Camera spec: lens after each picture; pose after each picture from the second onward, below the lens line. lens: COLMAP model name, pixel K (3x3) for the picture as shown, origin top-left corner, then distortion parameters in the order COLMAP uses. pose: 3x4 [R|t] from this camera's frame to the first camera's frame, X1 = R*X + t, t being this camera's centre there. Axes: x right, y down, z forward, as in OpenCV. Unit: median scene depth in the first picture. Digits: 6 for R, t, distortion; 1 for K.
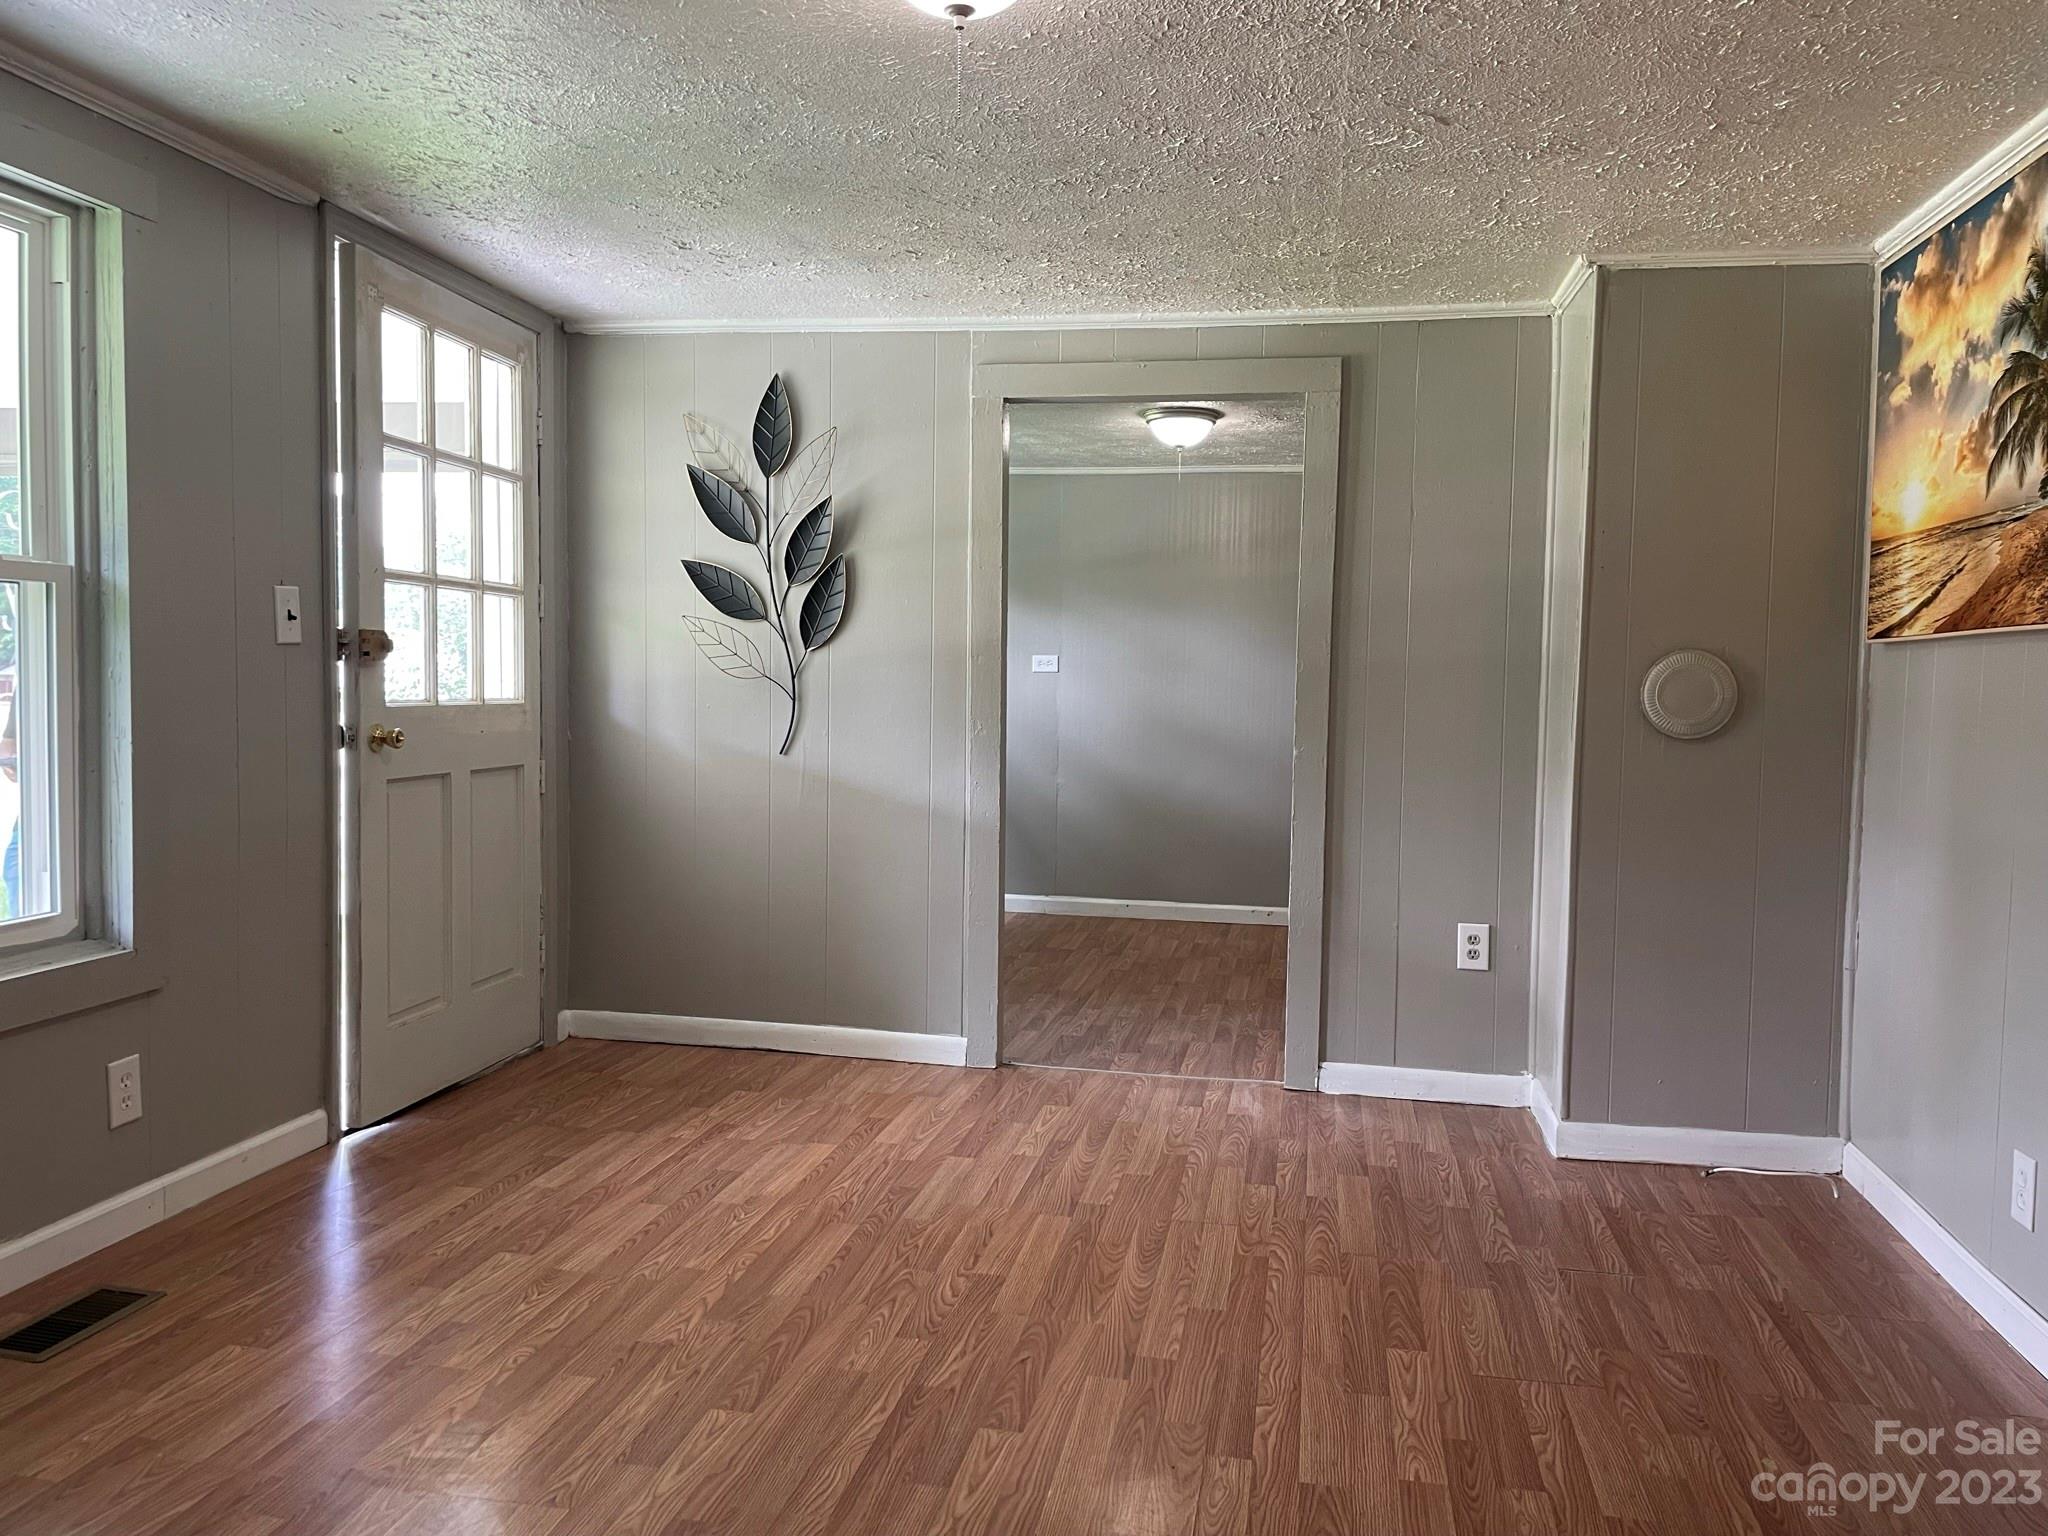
lens RADIAL K [[1546.1, 0, 1036.3], [0, 1546.1, 768.5], [0, 0, 1]] dist [0.092955, -0.118767]
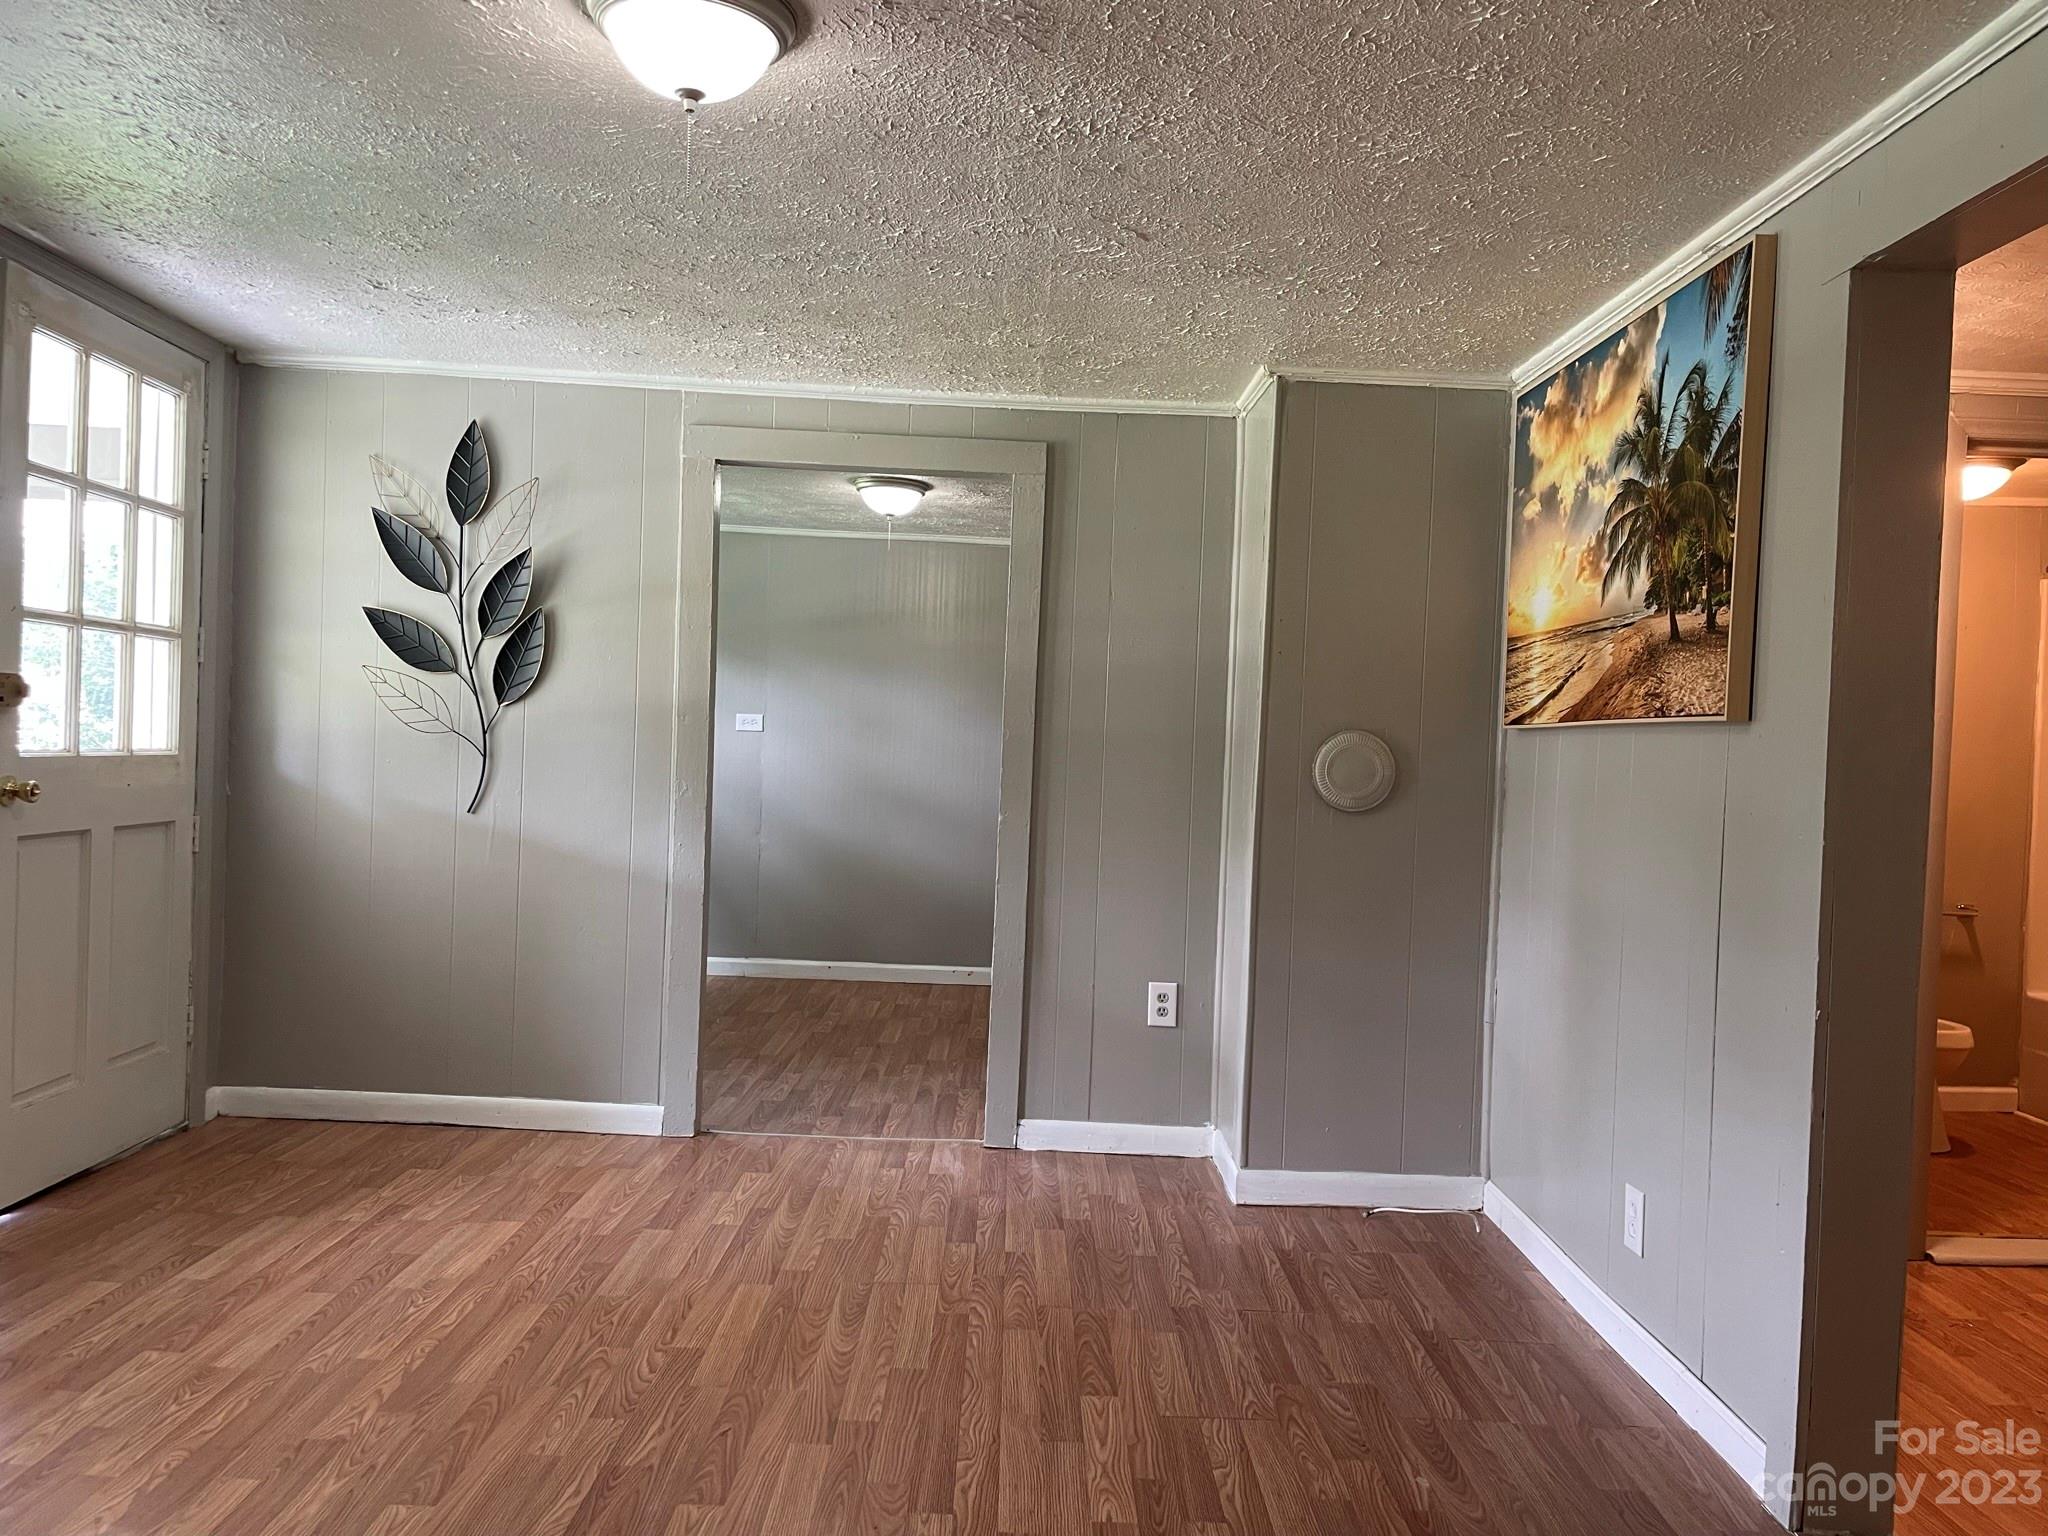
lens RADIAL K [[1546.1, 0, 1039.4], [0, 1546.1, 777.5], [0, 0, 1]] dist [0.092955, -0.118767]
pose [[0.980691, 0.018230, 0.194710, -0.011257], [-0.012037, 0.999385, -0.032943, -0.005015], [-0.195191, 0.029964, 0.980307, -0.021825]]
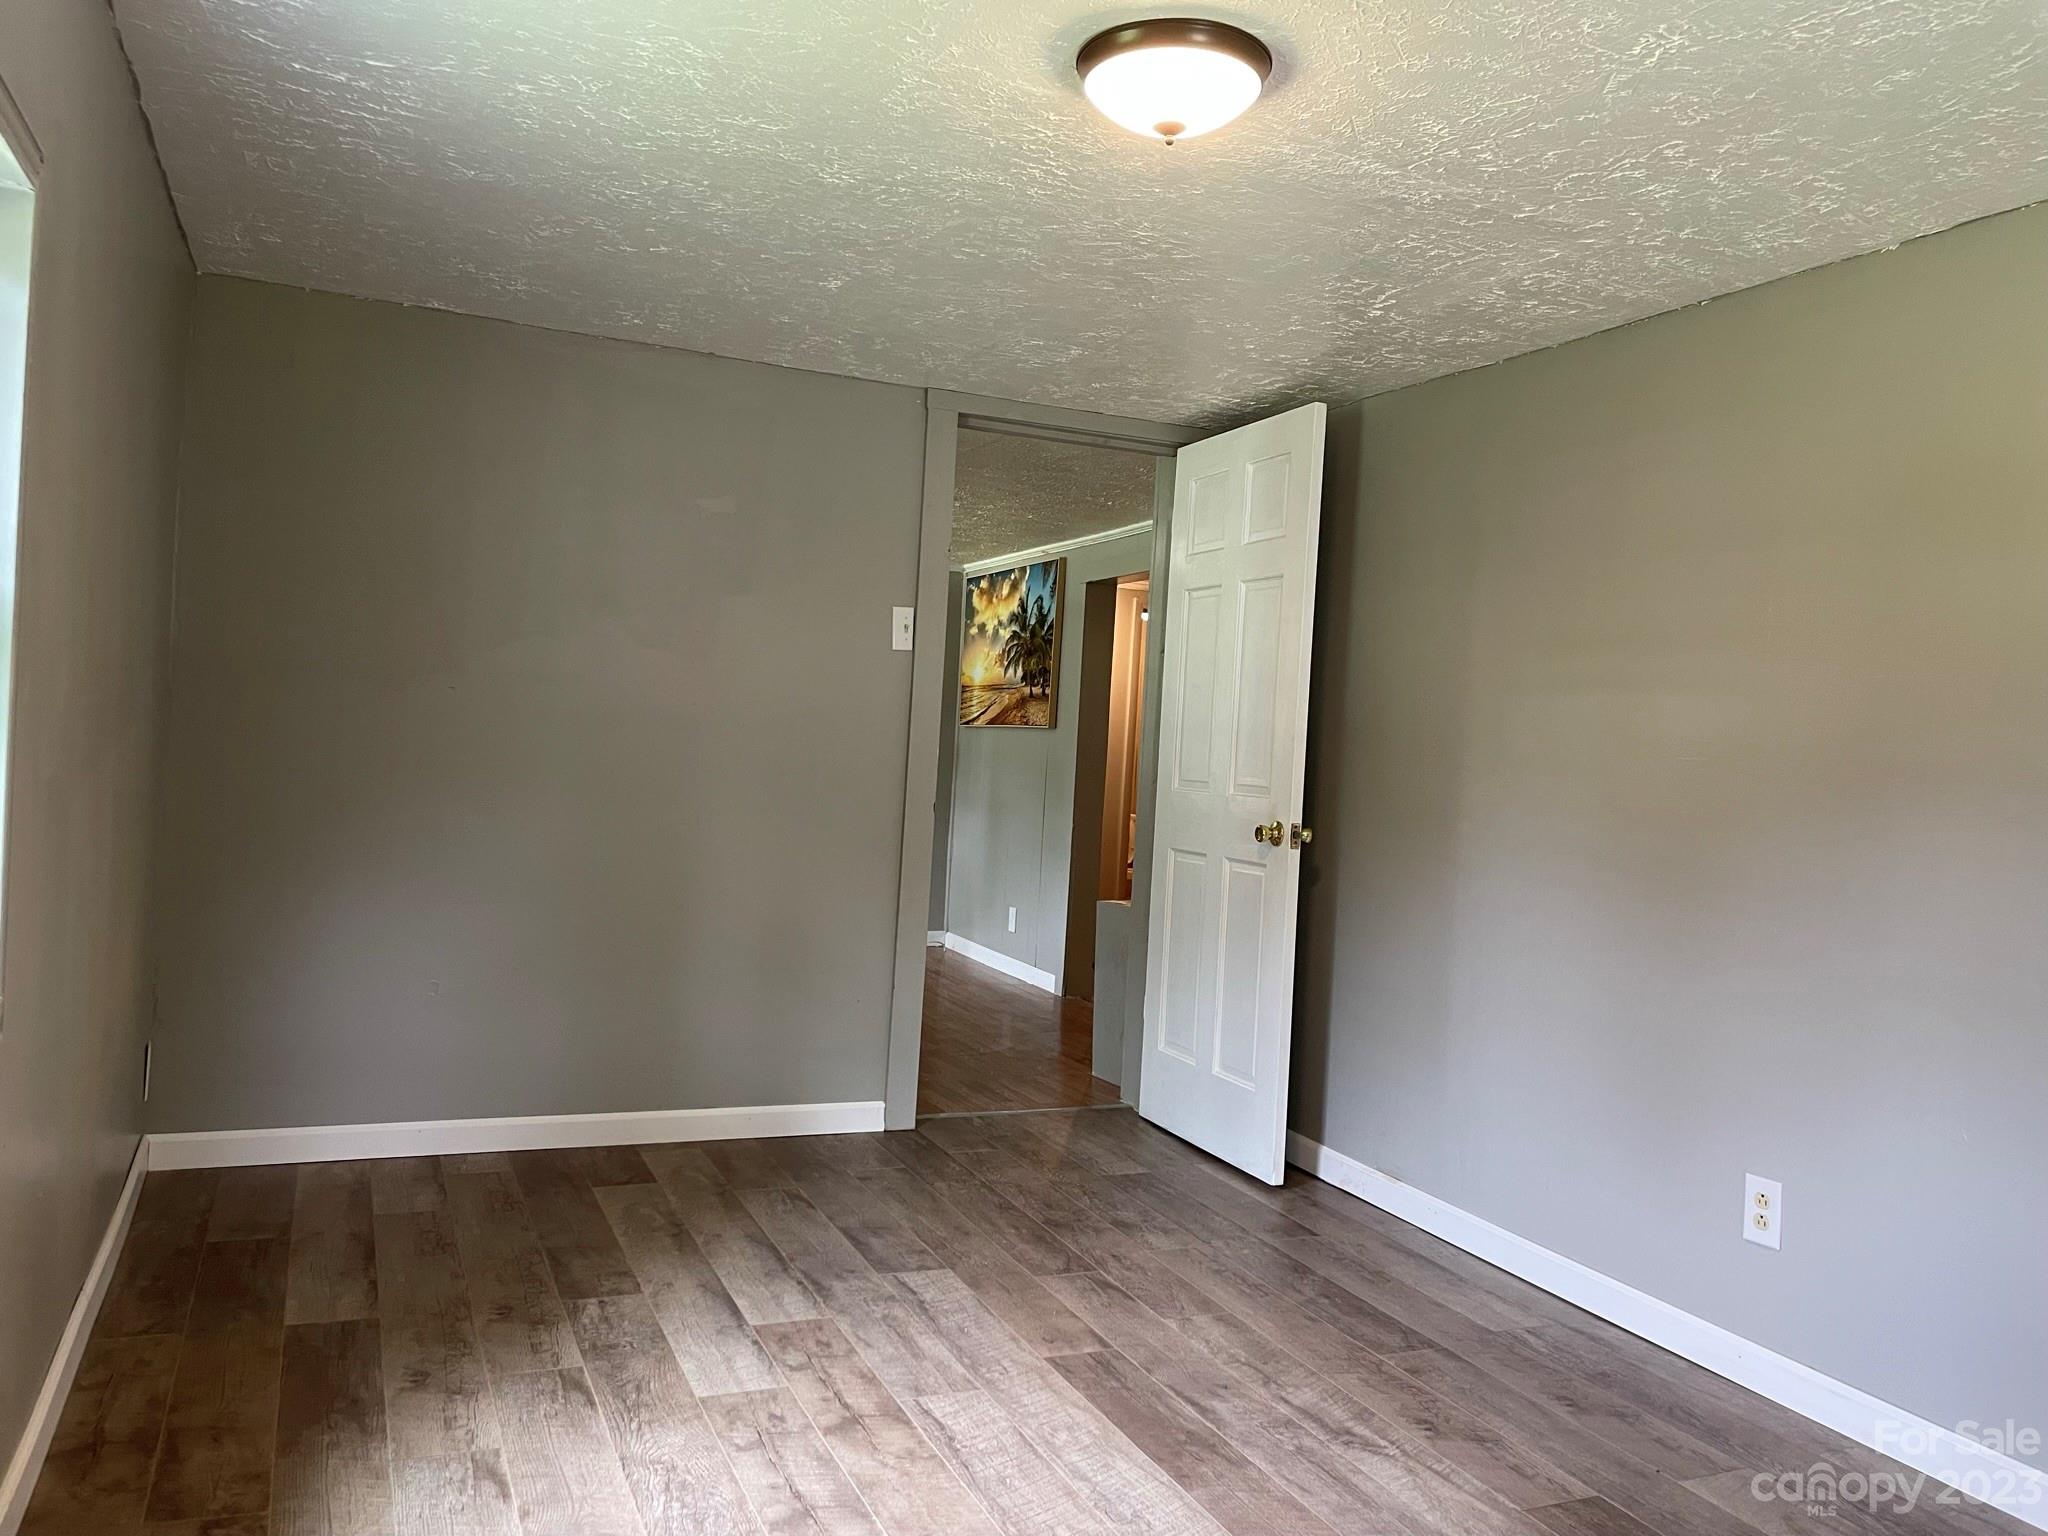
lens RADIAL K [[1546.1, 0, 1024.8], [0, 1546.1, 770.7], [0, 0, 1]] dist [0.092955, -0.118767]
pose [[0.831499, 0.027275, 0.554856, -0.825181], [-0.014448, 0.999518, -0.027481, 0.062859], [-0.555338, 0.014834, 0.831492, -1.214382]]
